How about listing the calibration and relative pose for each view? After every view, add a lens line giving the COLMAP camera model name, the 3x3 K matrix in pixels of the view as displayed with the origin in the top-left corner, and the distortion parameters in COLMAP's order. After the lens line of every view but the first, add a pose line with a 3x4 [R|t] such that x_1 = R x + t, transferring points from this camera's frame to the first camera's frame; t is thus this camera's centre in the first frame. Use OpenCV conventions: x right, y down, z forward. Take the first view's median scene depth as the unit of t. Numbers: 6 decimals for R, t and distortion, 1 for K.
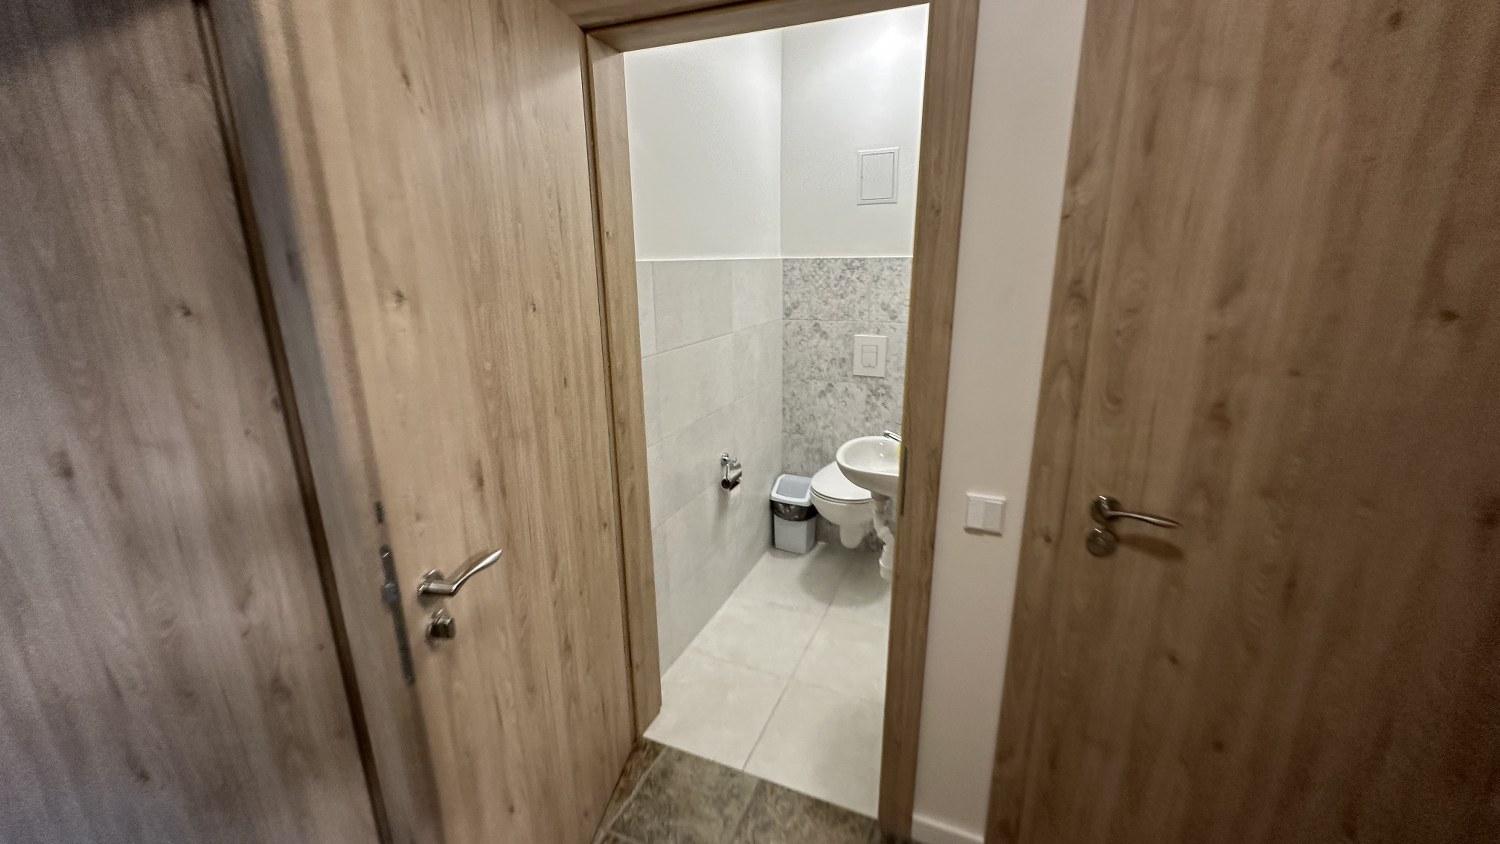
lens RADIAL K [[594.7, 0, 756.8], [0, 594.7, 424.3], [0, 0, 1]] dist [-0.000110, -0.000699]
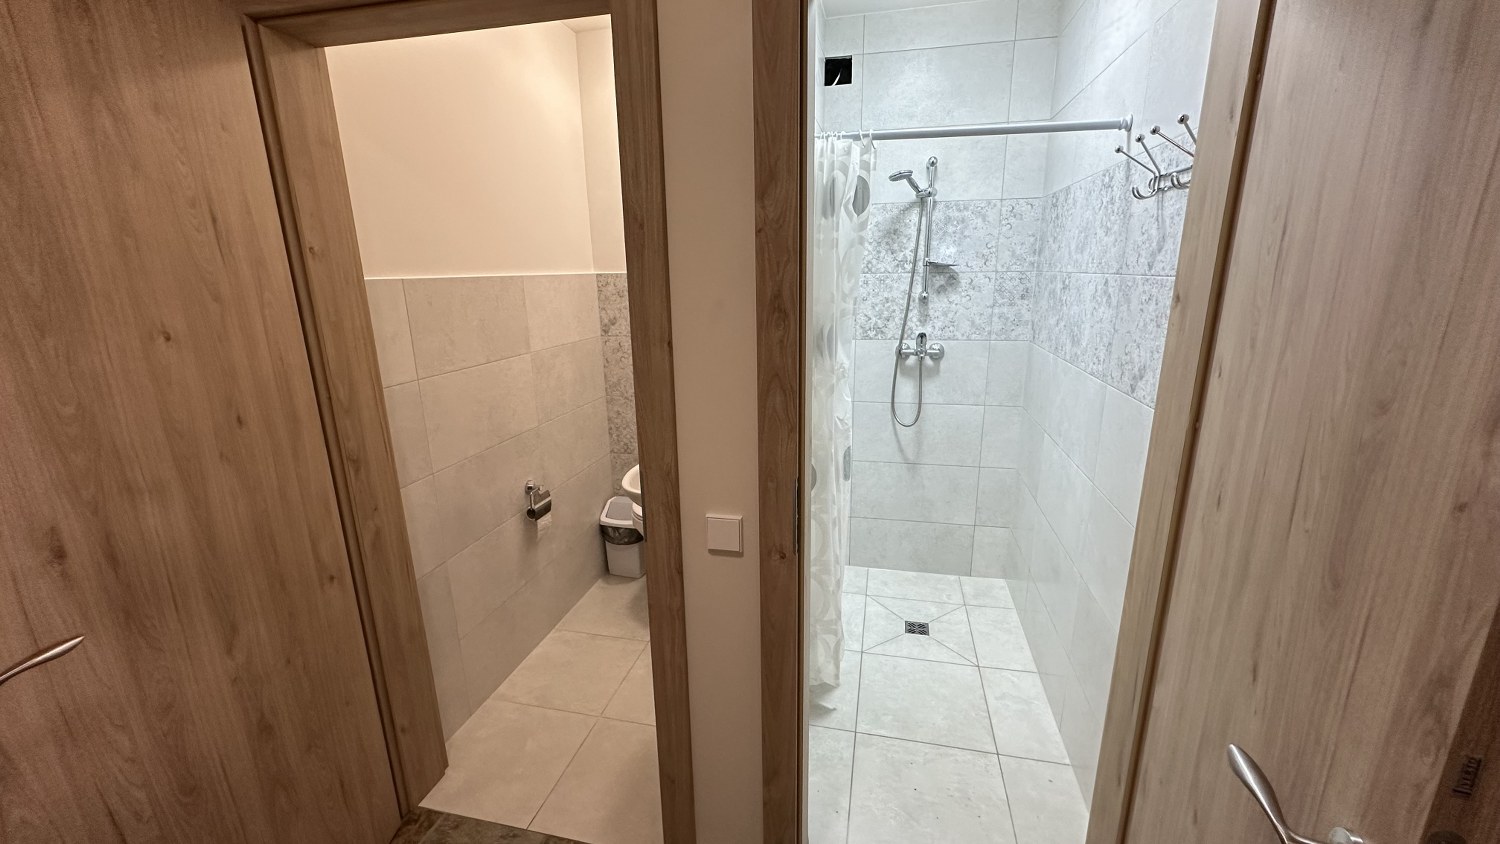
lens RADIAL K [[594.7, 0, 750.4], [0, 594.7, 425.4], [0, 0, 1]] dist [0.001701, 0.000505]
pose [[0.985098, -0.053074, 0.163602, 0.188629], [0.056254, 0.998306, -0.014865, -0.006901], [-0.162536, 0.023846, 0.986414, 0.019536]]
